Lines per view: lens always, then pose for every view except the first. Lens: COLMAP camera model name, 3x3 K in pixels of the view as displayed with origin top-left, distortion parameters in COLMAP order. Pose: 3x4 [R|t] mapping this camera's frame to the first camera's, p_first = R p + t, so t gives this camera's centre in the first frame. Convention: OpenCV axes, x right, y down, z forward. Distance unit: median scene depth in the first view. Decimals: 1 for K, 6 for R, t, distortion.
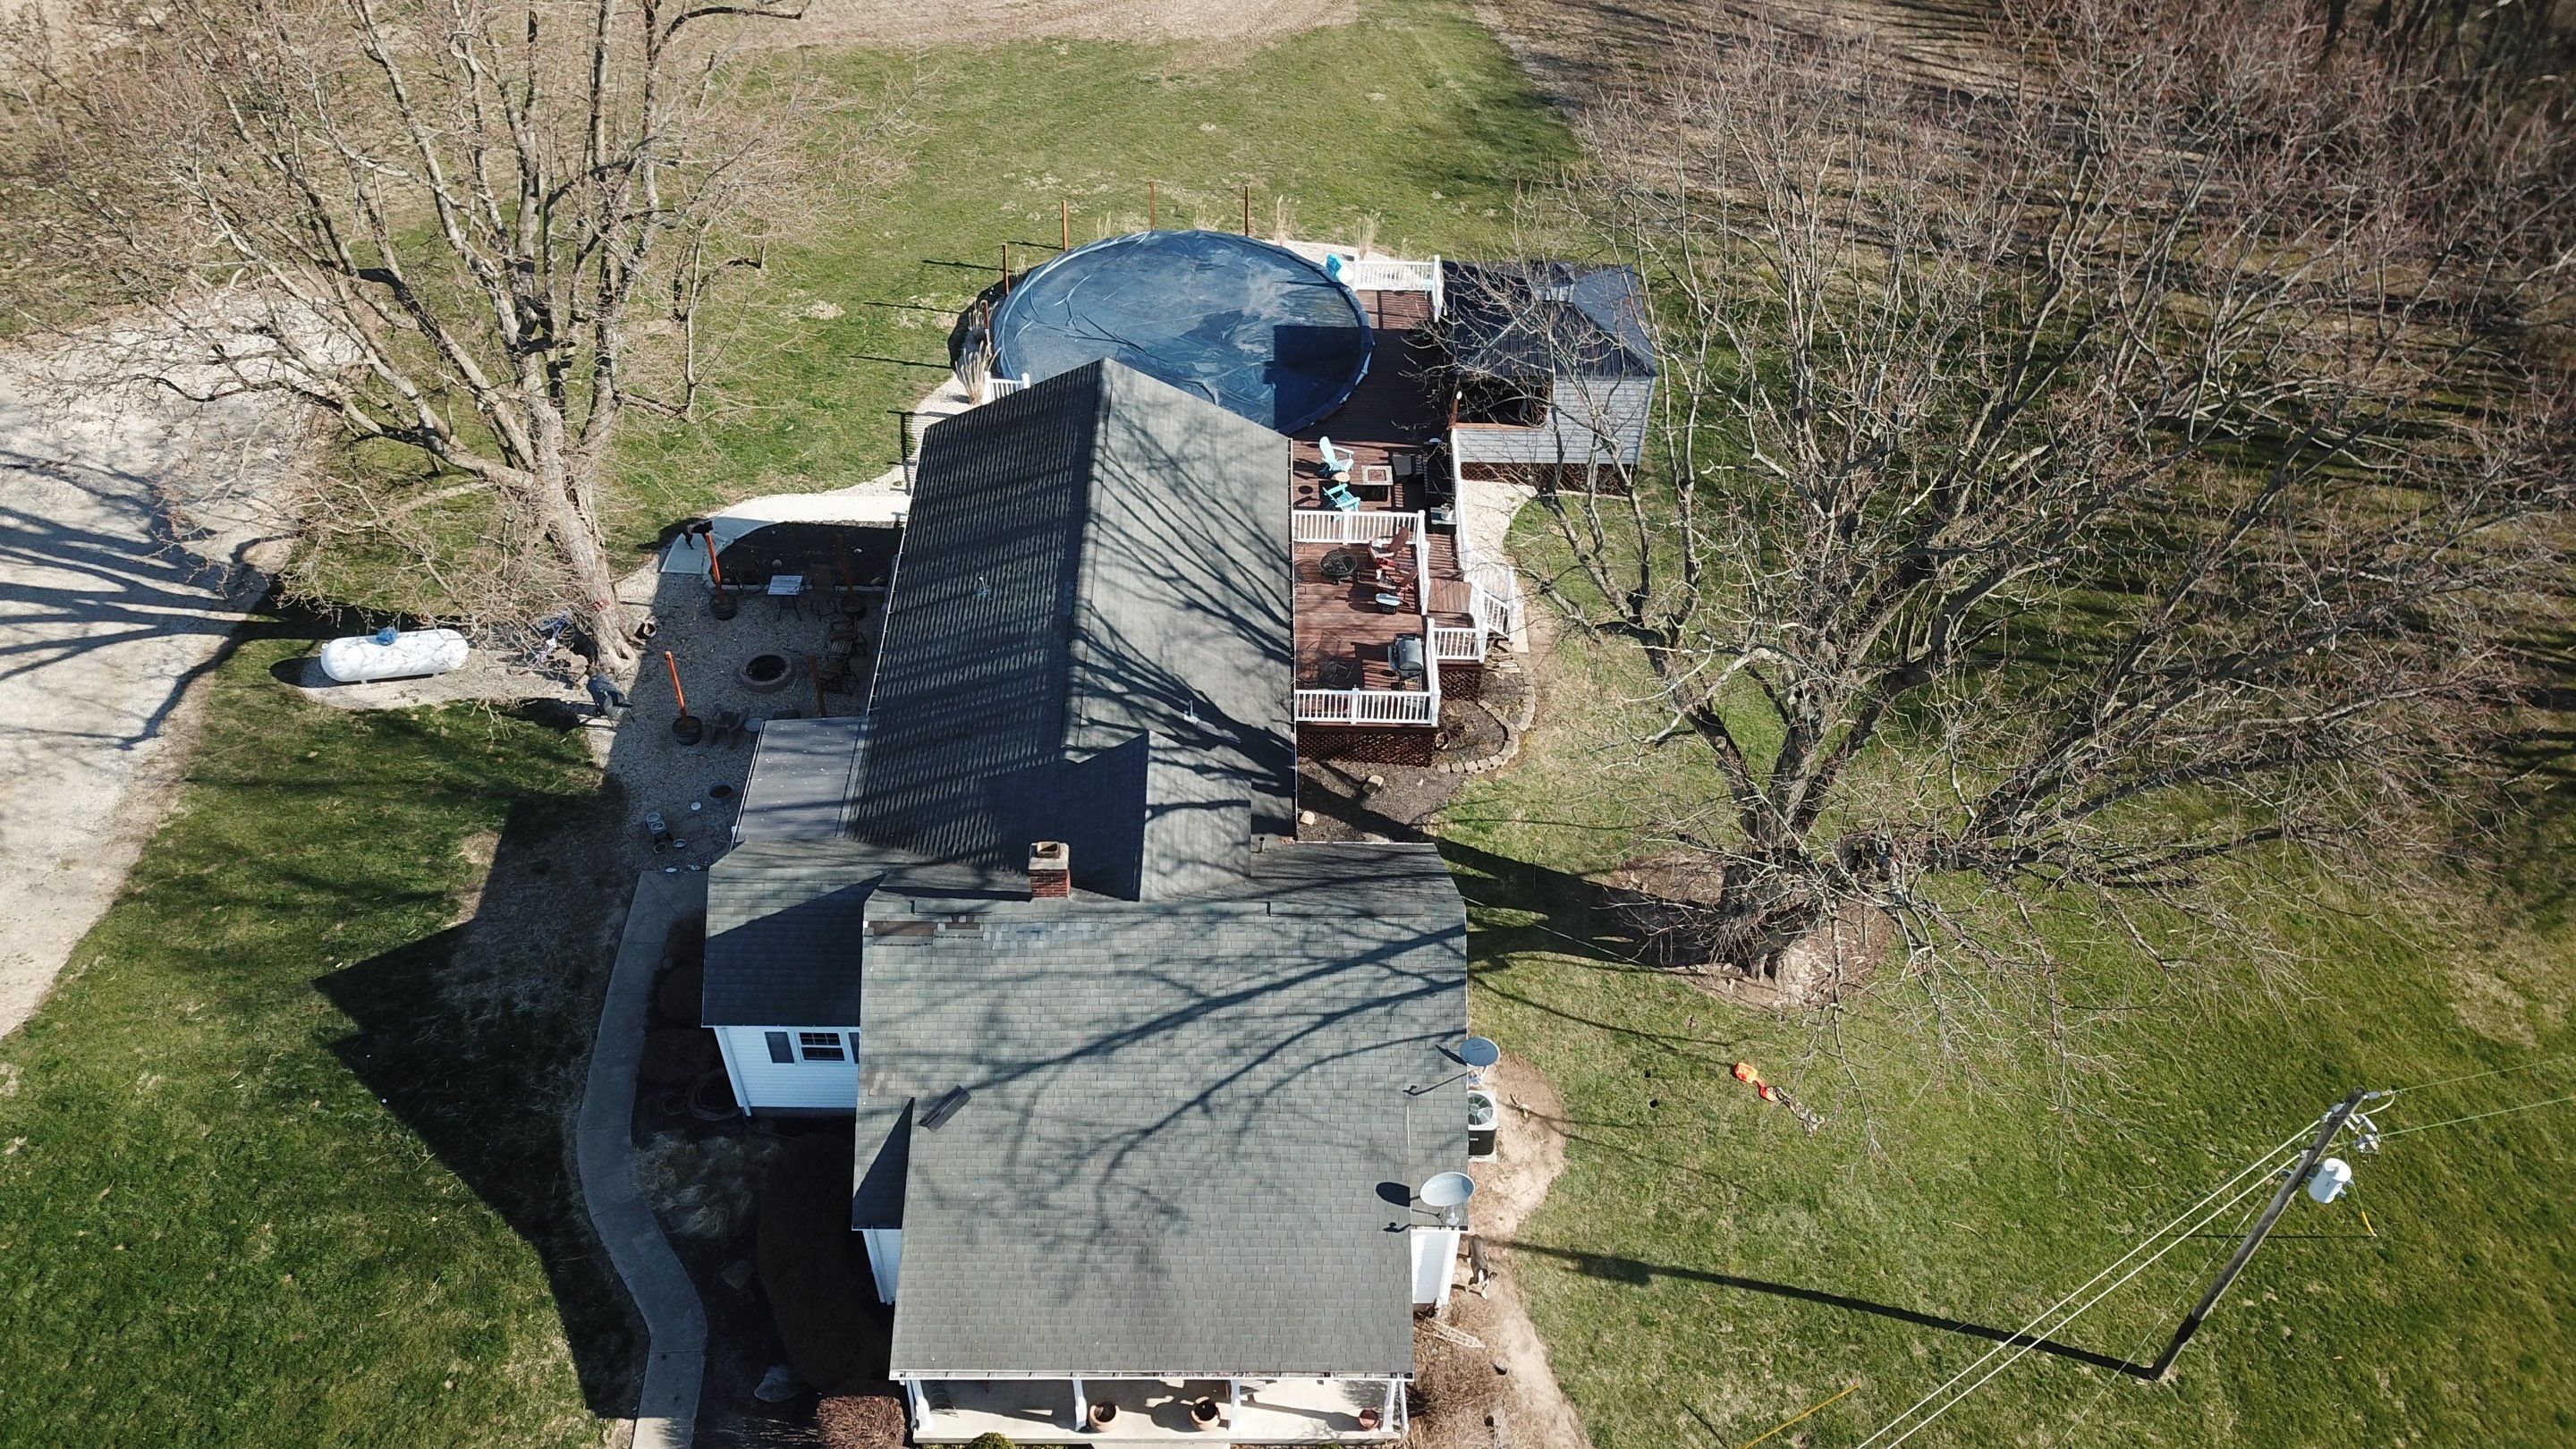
lens RADIAL K [[1968.1, 0, 1287.1], [0, 1968.1, 664.7], [0, 0, 1]] dist [-0.007600, -0.007867]
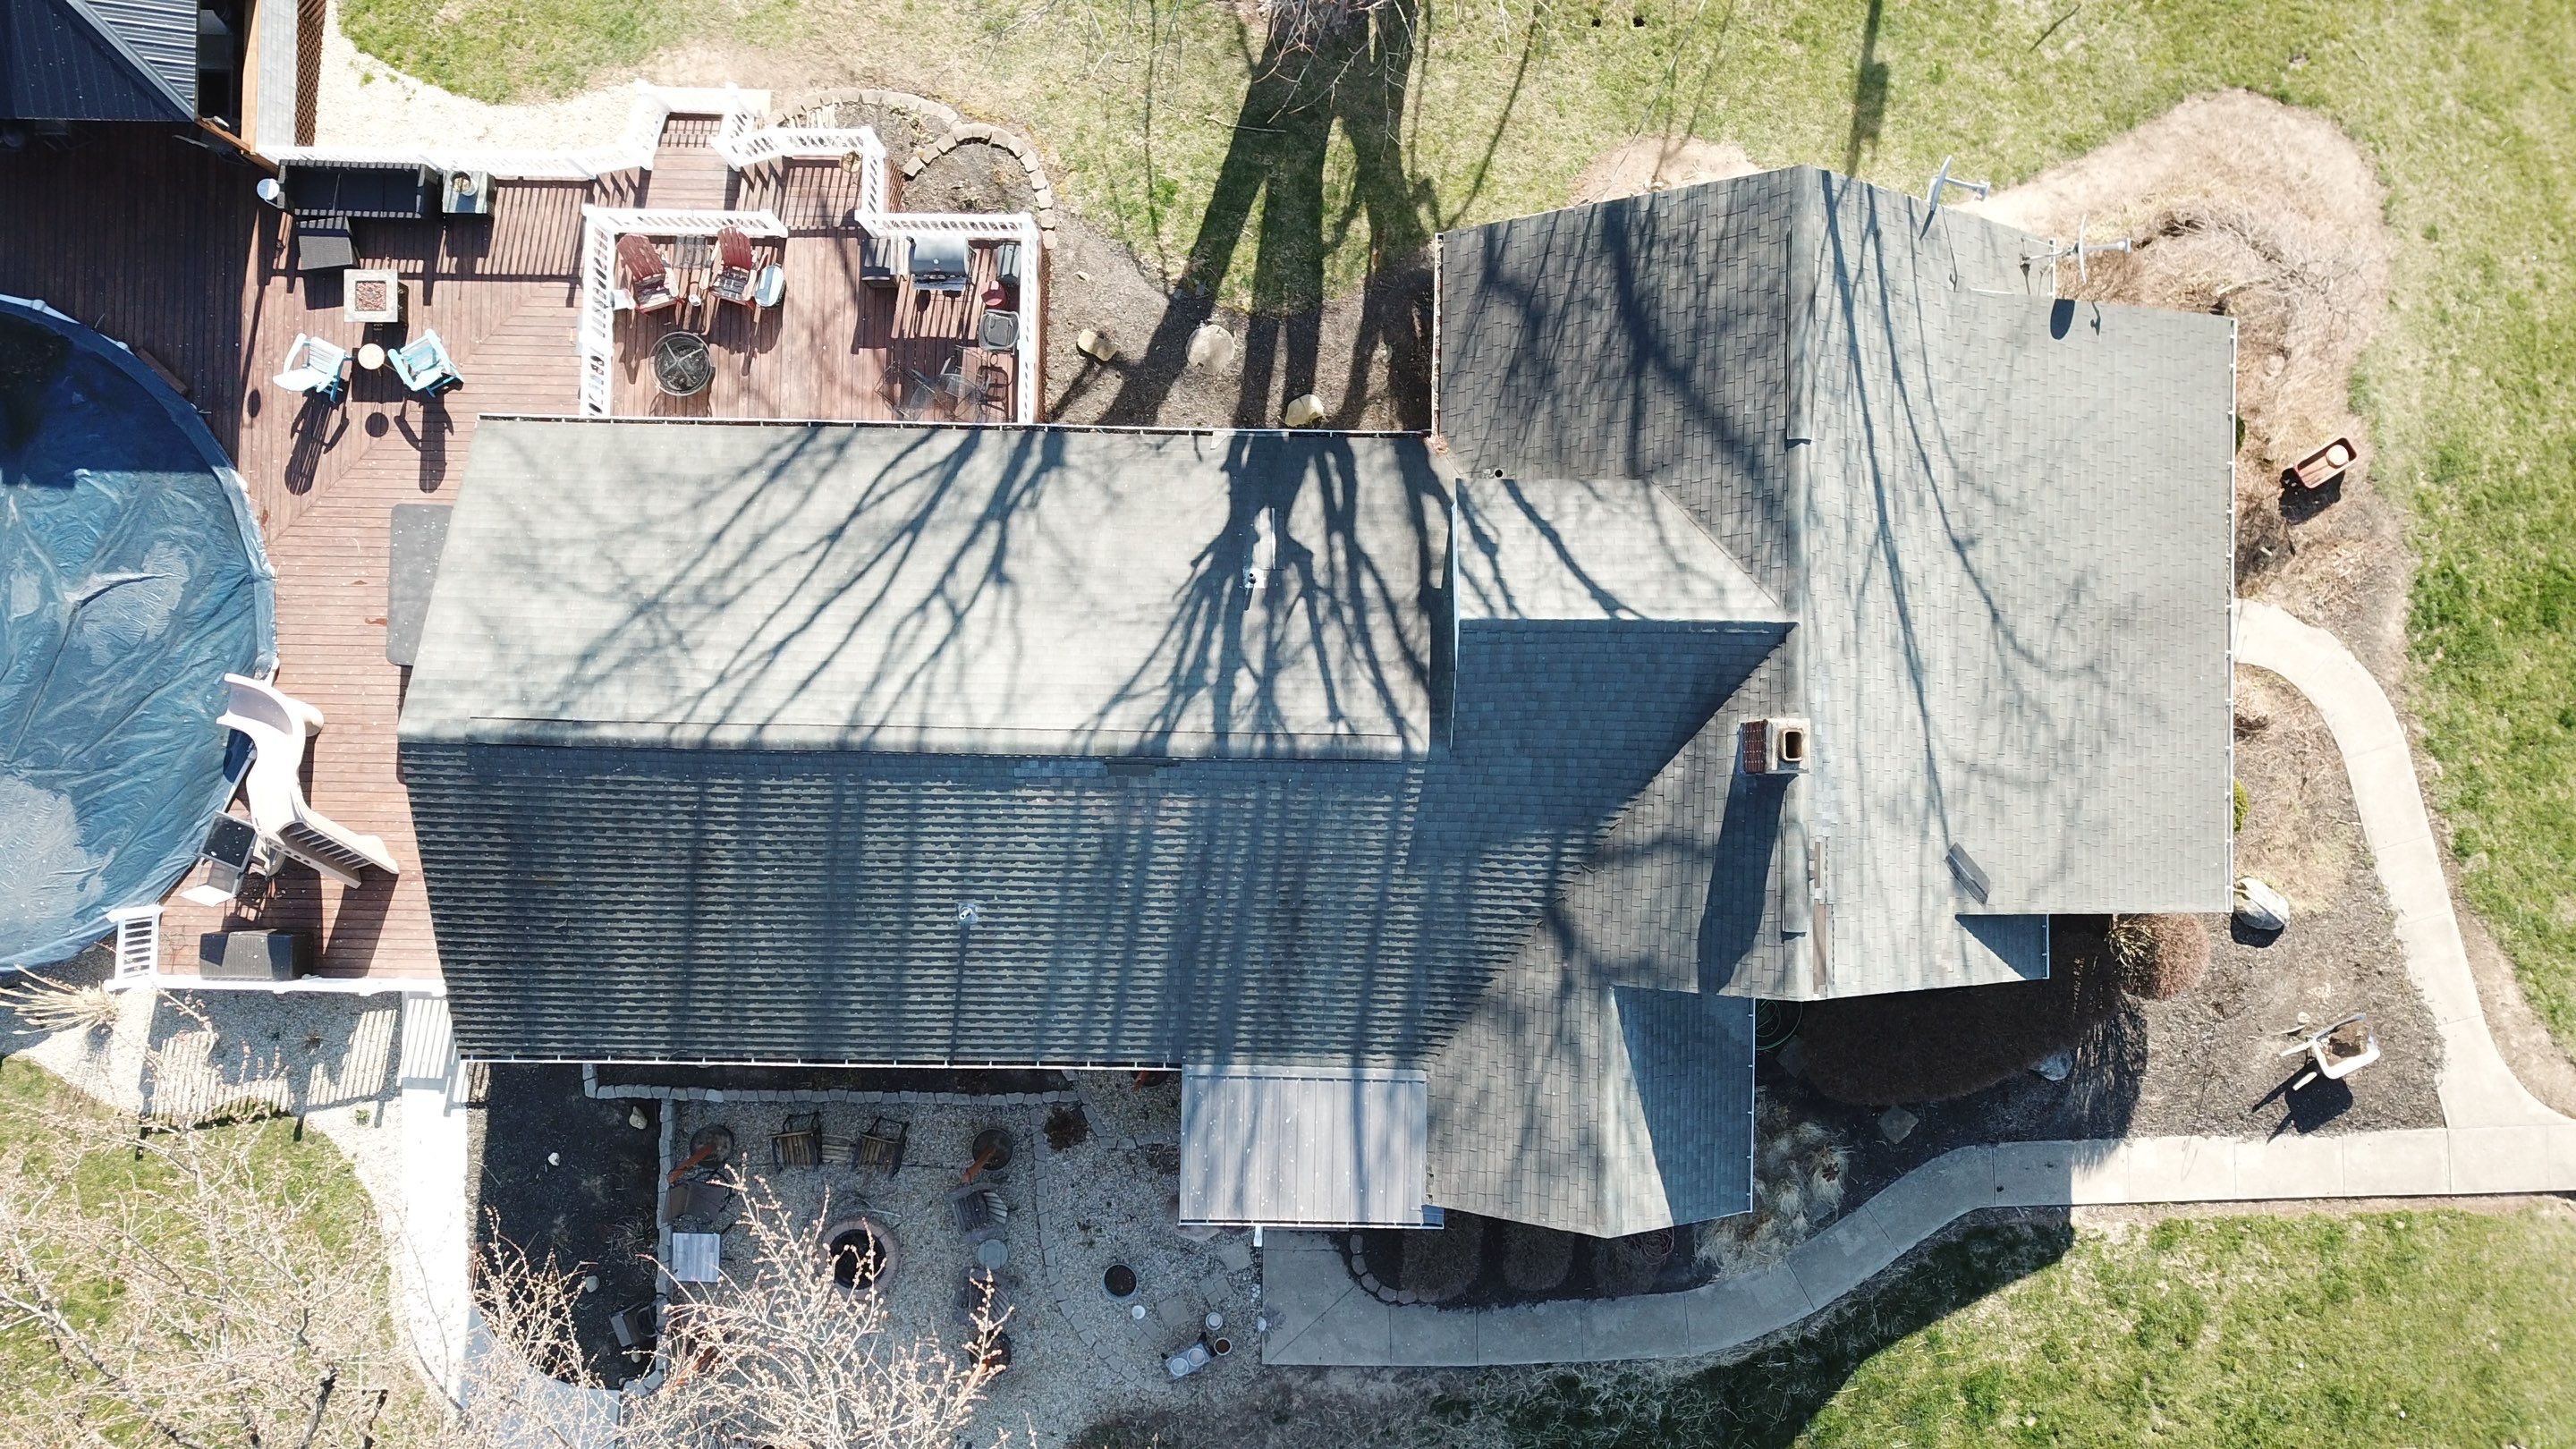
lens RADIAL K [[1912.6, 0, 1331.2], [0, 1912.6, 772.3], [0, 0, 1]] dist [0.091532, -0.214023]
pose [[0.023893, -0.999351, -0.026941, -0.103247], [0.688129, -0.003109, 0.725582, -0.448219], [-0.725195, -0.035875, 0.687608, 0.573395]]
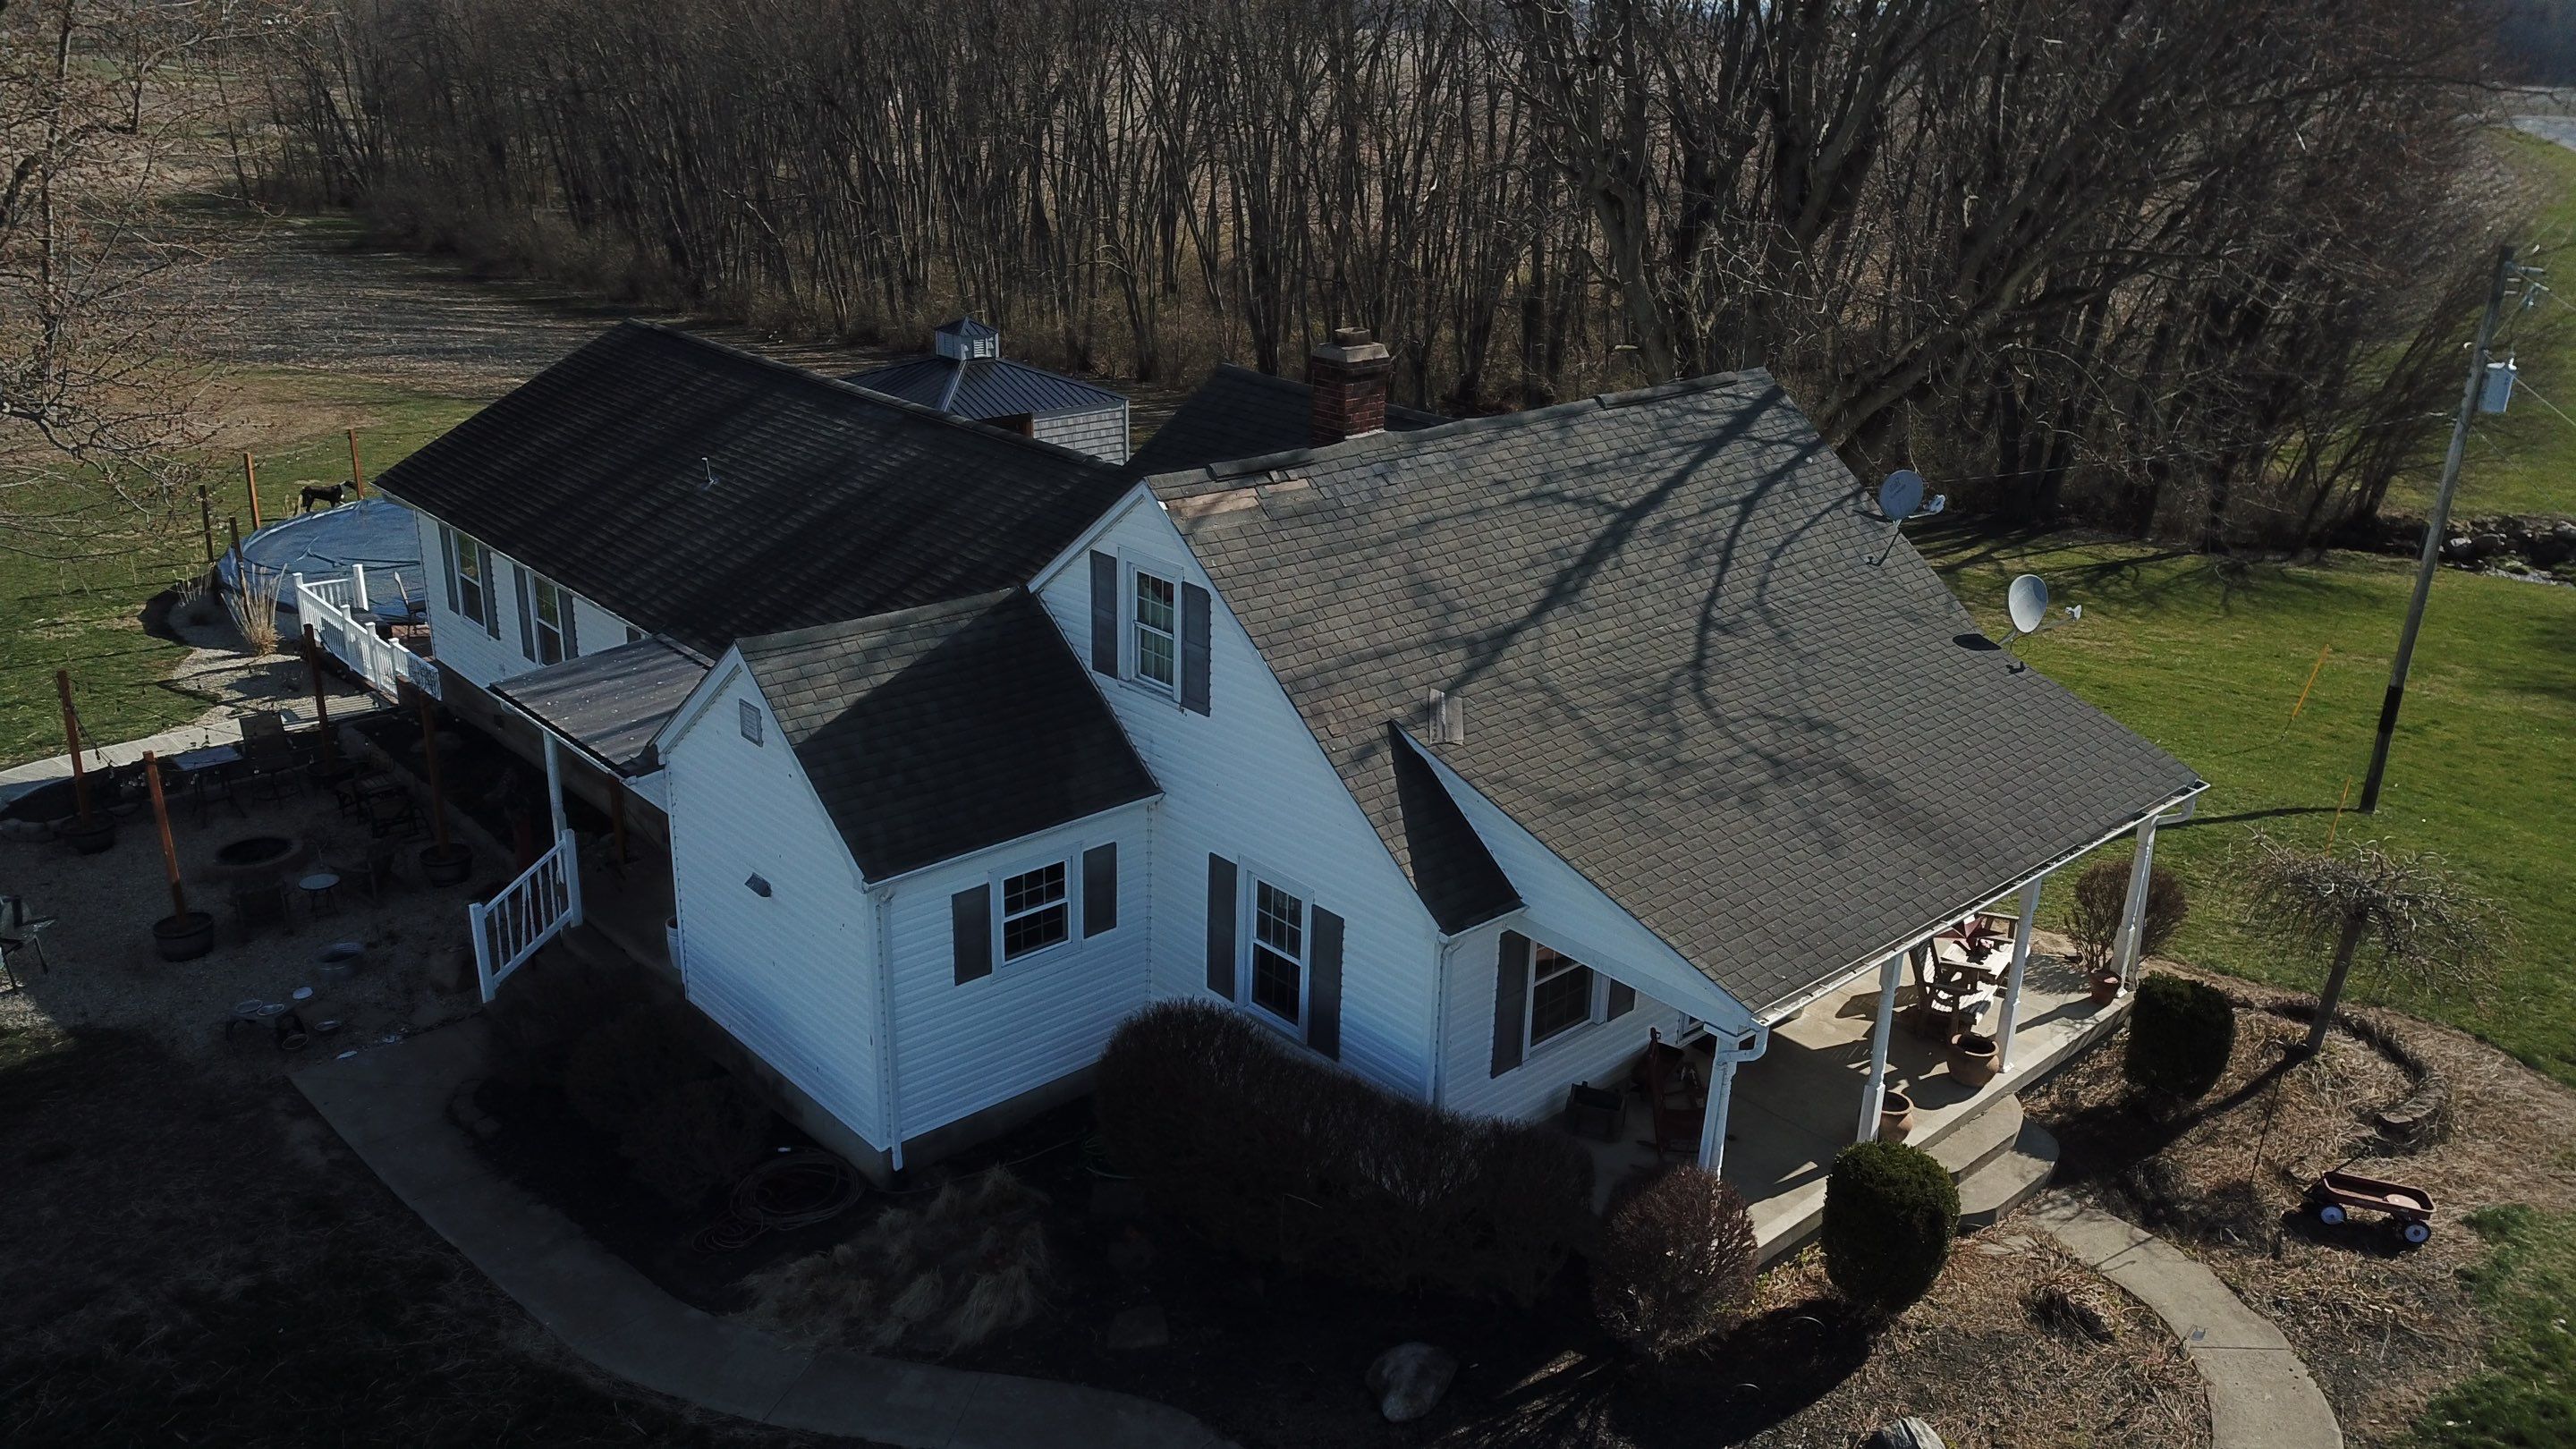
lens RADIAL K [[1949.4, 0, 1288.0], [0, 1949.4, 724.5], [0, 0, 1]] dist [0.022497, -0.004450]
pose [[0.745451, -0.235715, 0.623492, -0.488769], [0.456638, 0.862003, -0.220074, 0.288765], [-0.485577, 0.448764, 0.750217, 0.528050]]
